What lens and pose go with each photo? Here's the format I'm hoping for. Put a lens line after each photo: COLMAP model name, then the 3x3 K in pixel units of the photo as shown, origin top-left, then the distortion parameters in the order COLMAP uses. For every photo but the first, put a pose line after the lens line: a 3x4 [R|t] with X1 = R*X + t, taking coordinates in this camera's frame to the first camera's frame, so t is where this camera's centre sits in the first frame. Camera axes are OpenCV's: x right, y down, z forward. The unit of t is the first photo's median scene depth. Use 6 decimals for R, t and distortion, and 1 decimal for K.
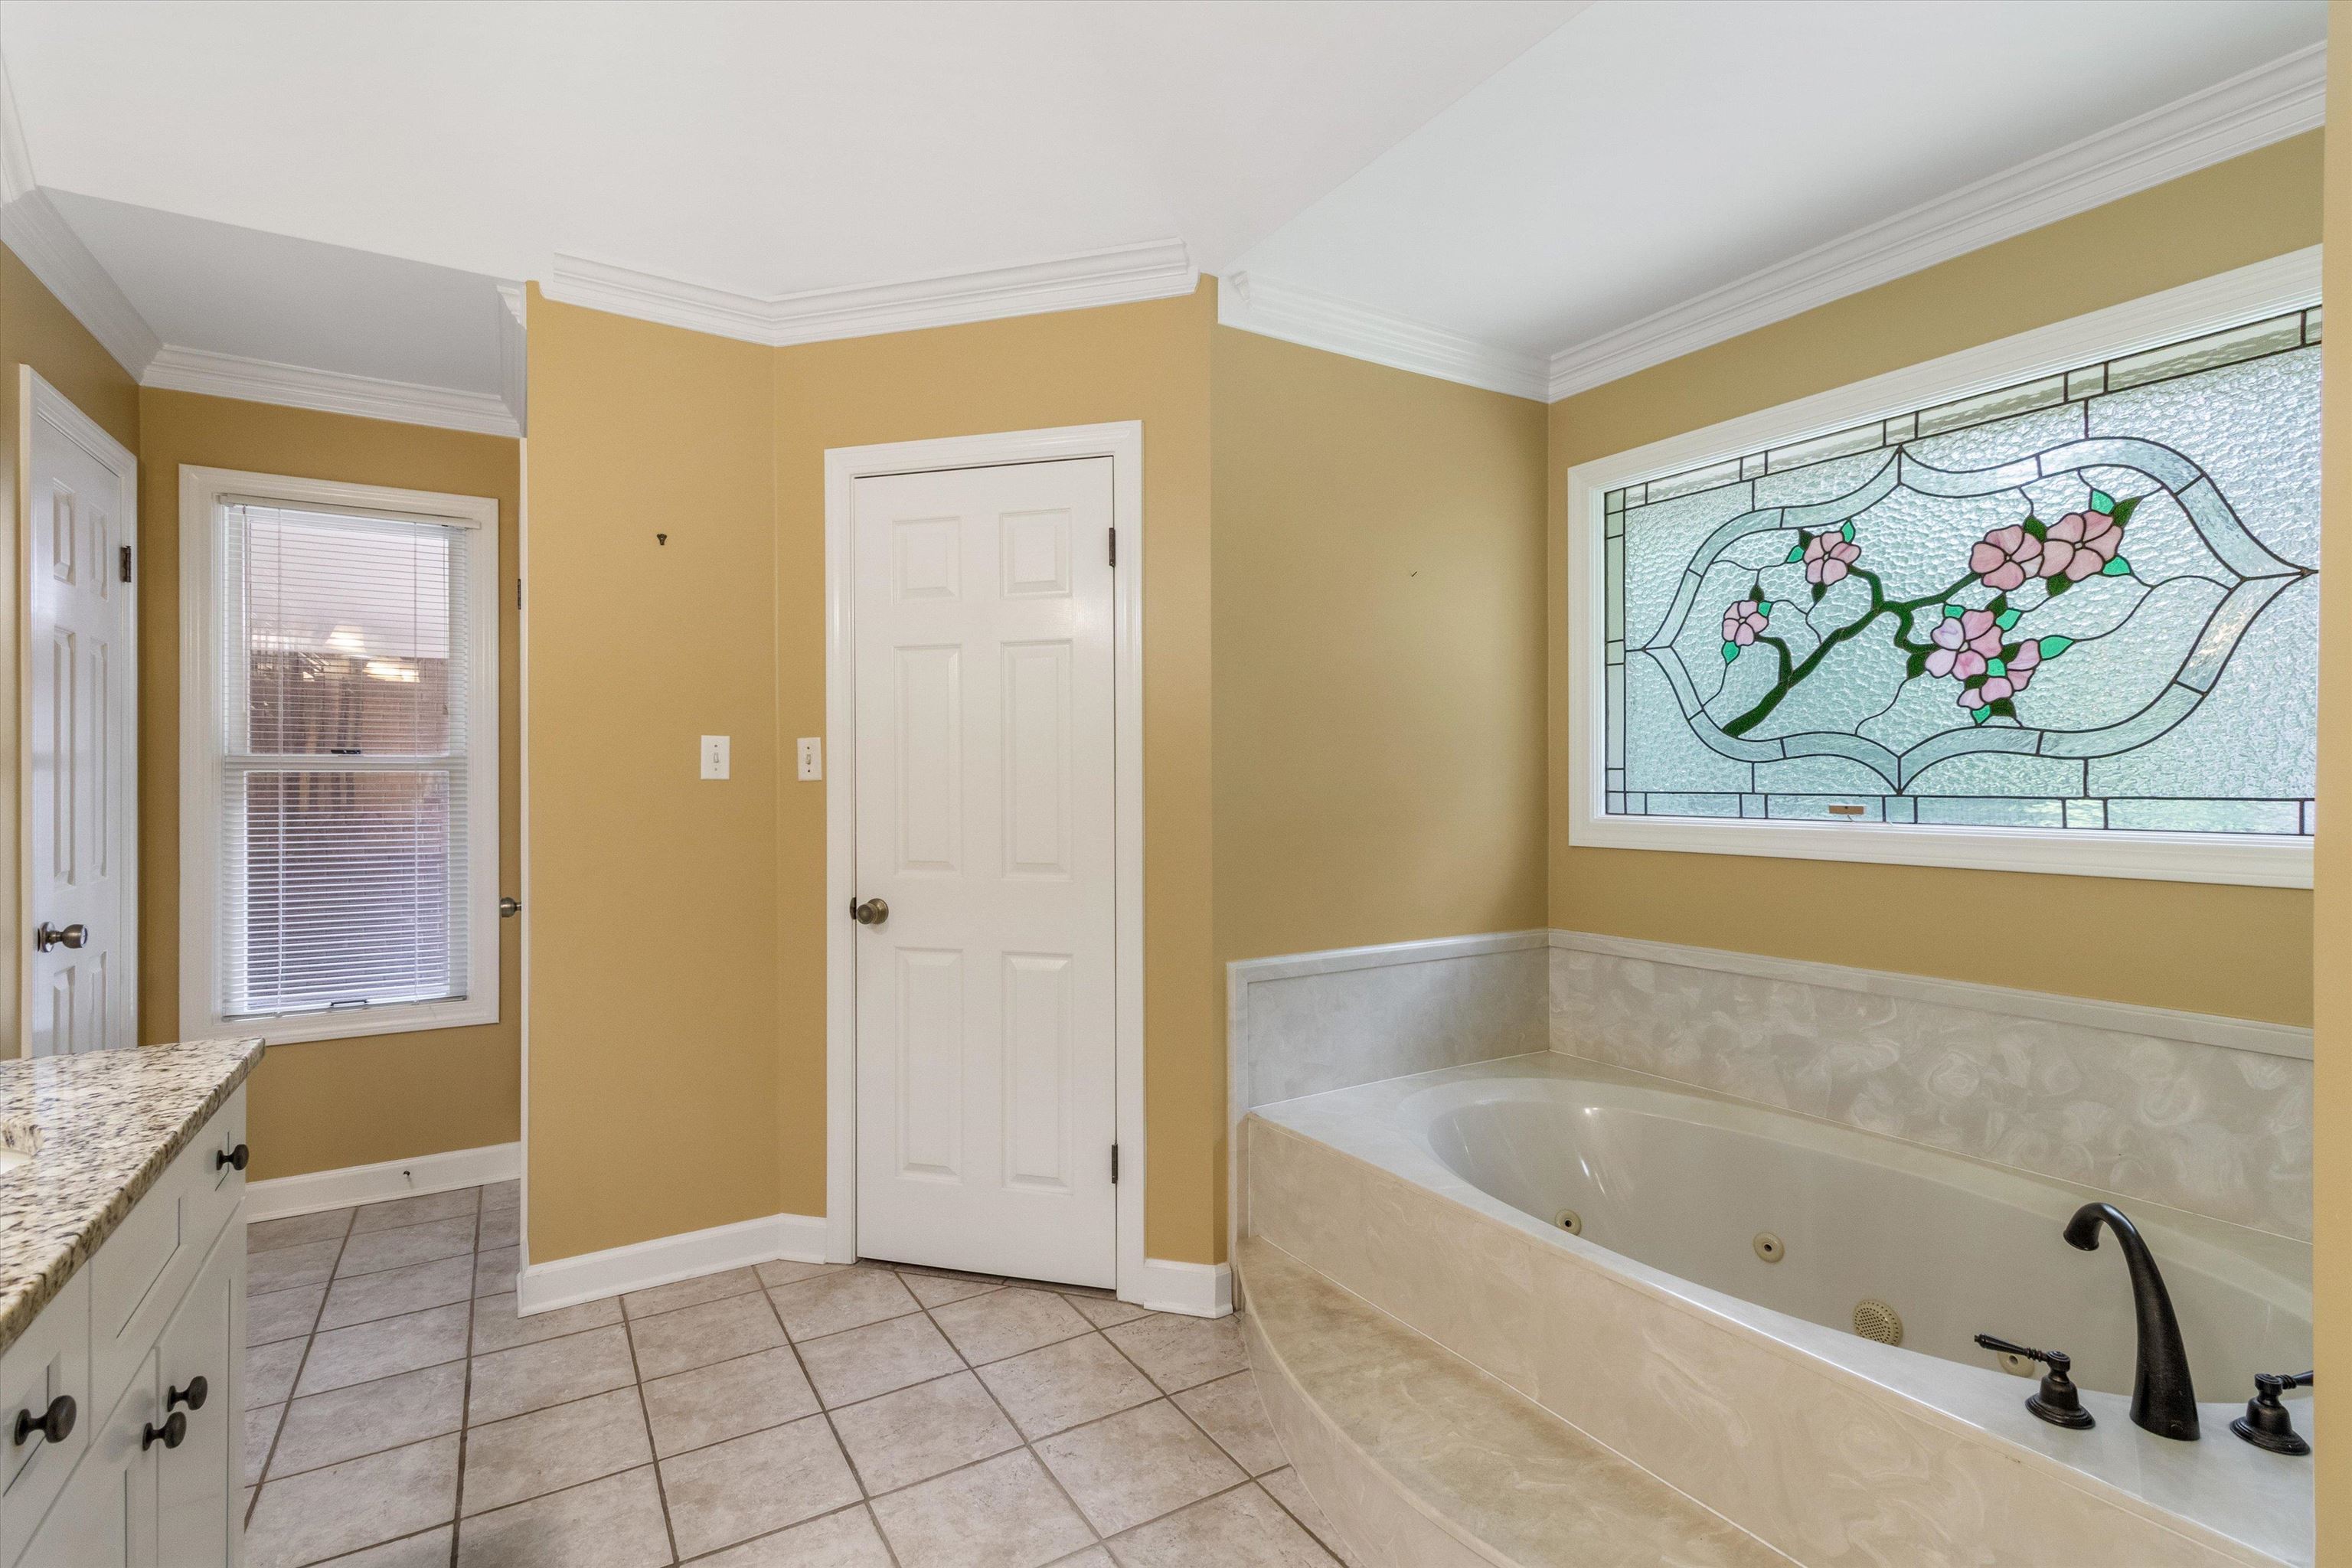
lens RADIAL K [[1098.0, 0, 1176.0], [0, 1098.0, 784.0], [0, 0, 1]] dist [0.002145, 0.000154]
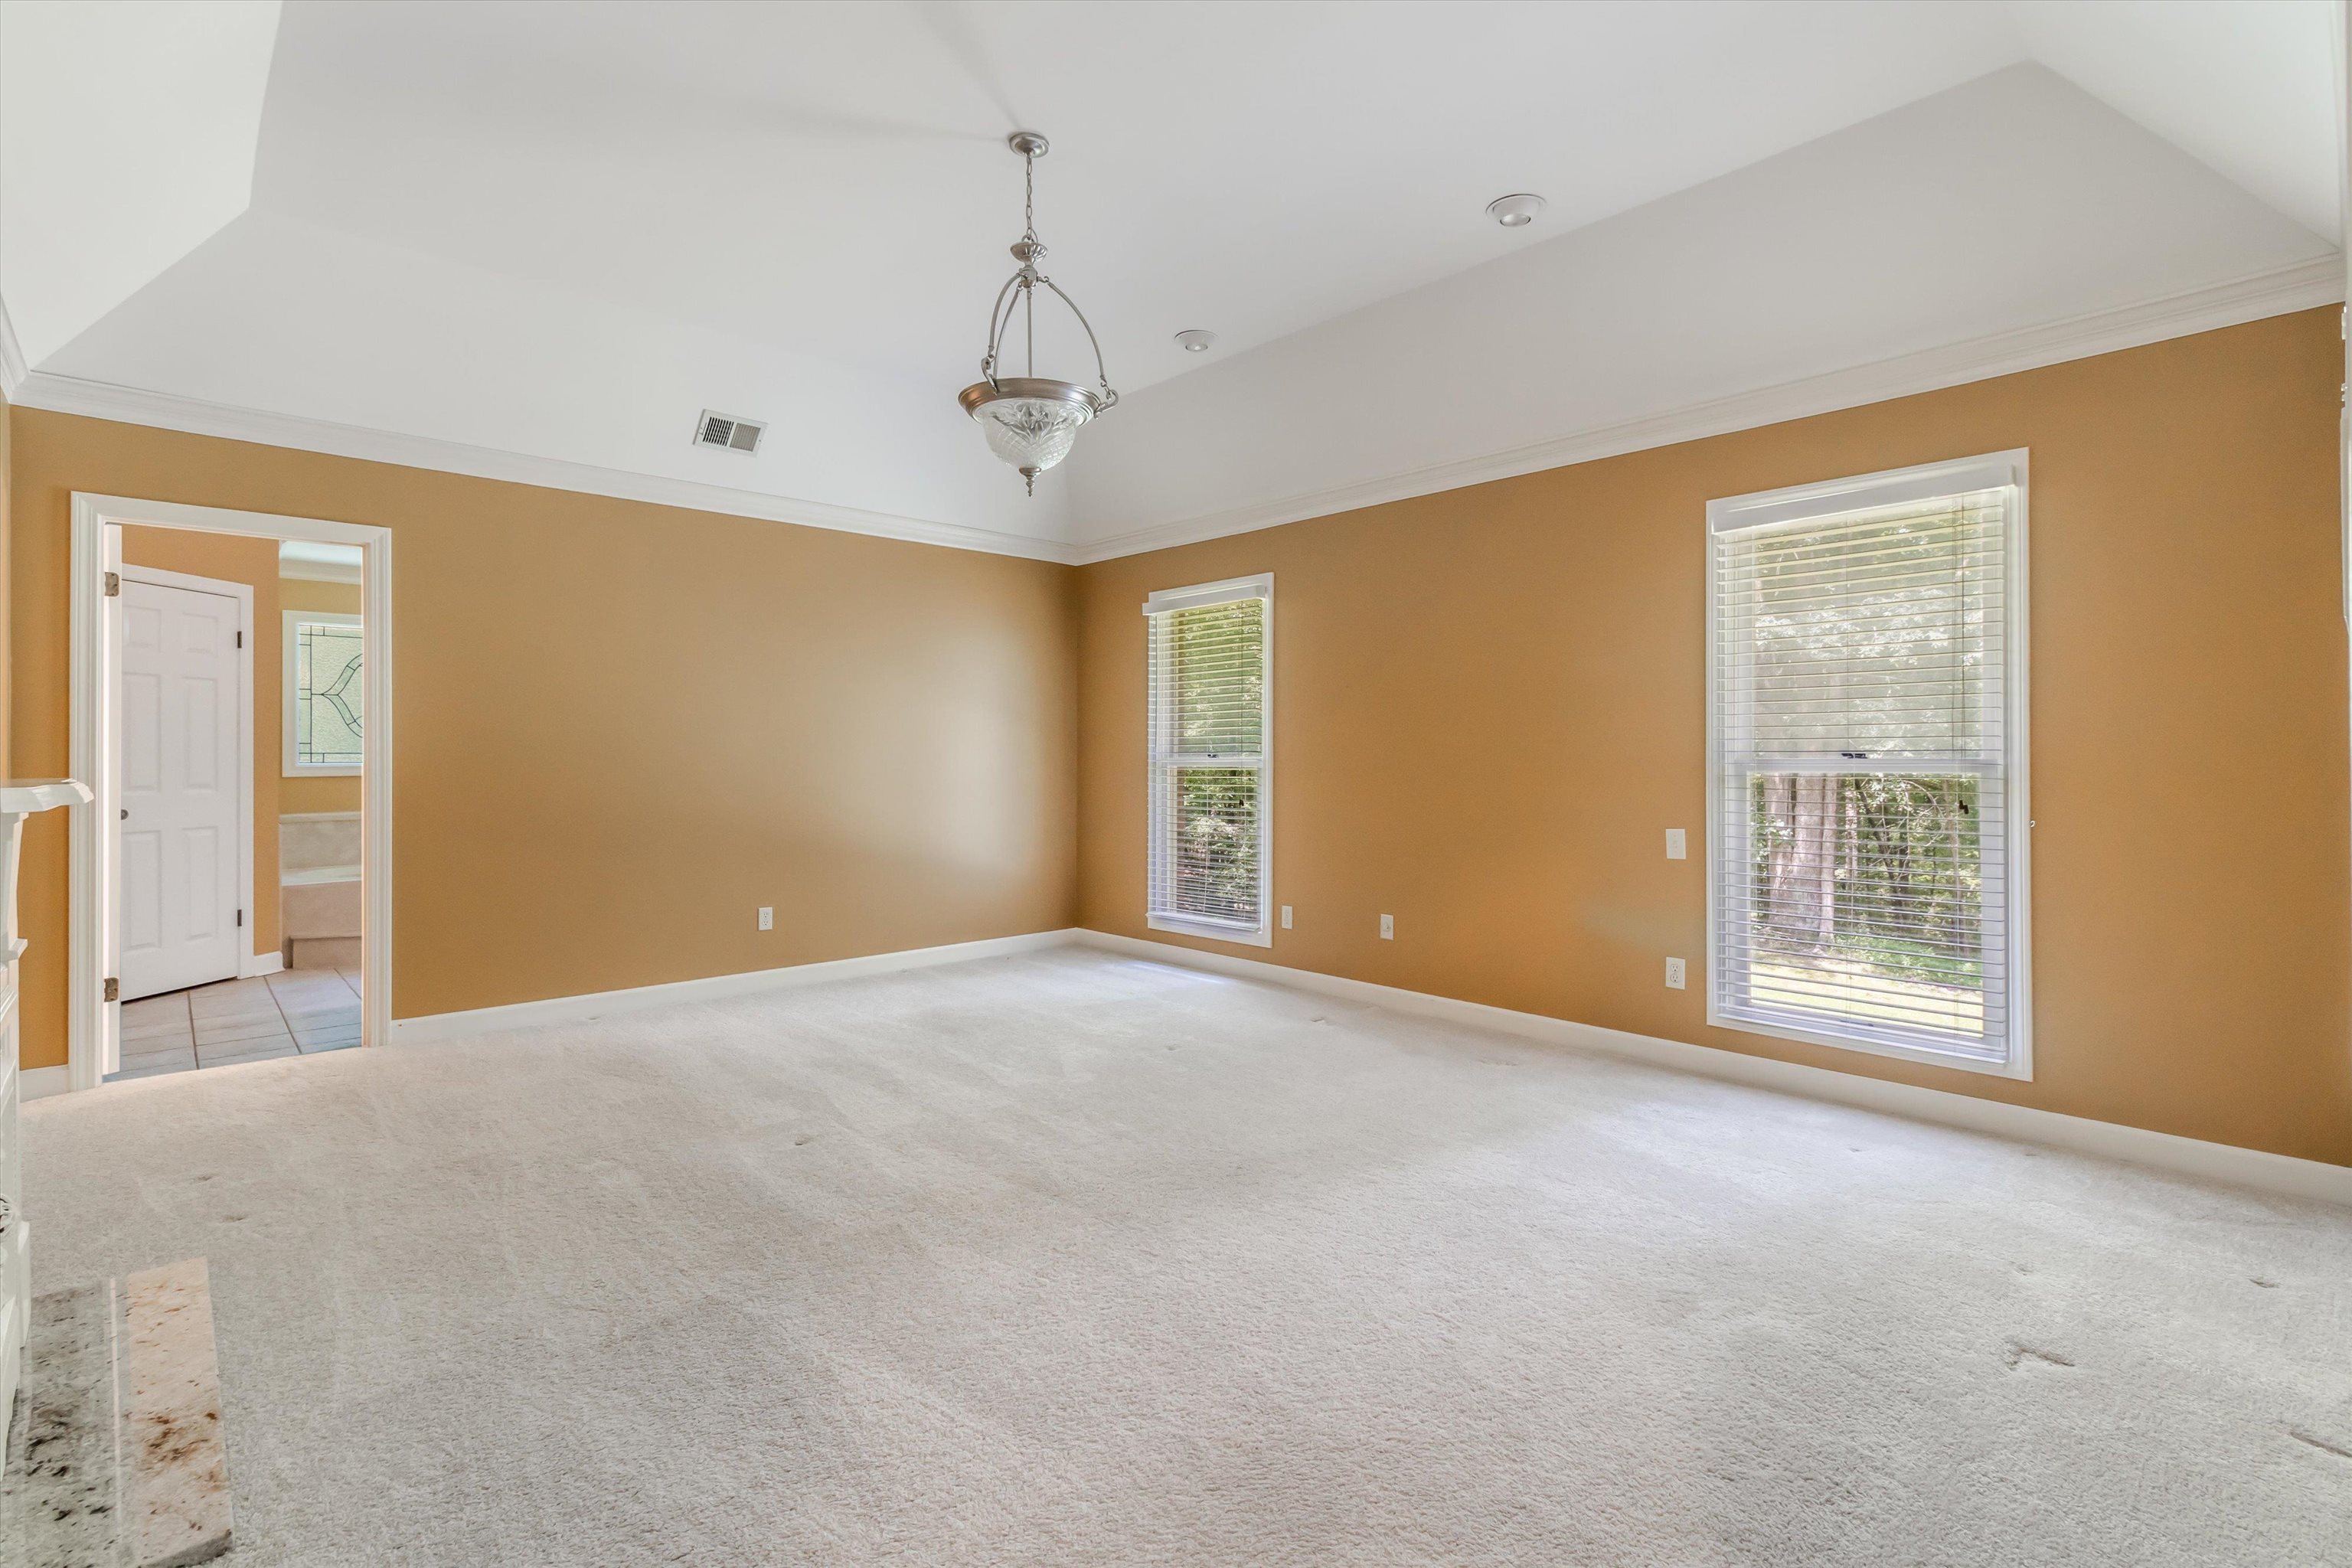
lens RADIAL K [[1091.4, 0, 1178.1], [0, 1091.4, 764.6], [0, 0, 1]] dist [0.002249, 0.000654]
pose [[-0.202347, 0.005071, 0.979301, -2.820019], [0.006491, 0.999972, -0.003836, 0.065845], [-0.979292, 0.005580, -0.202375, -0.436752]]
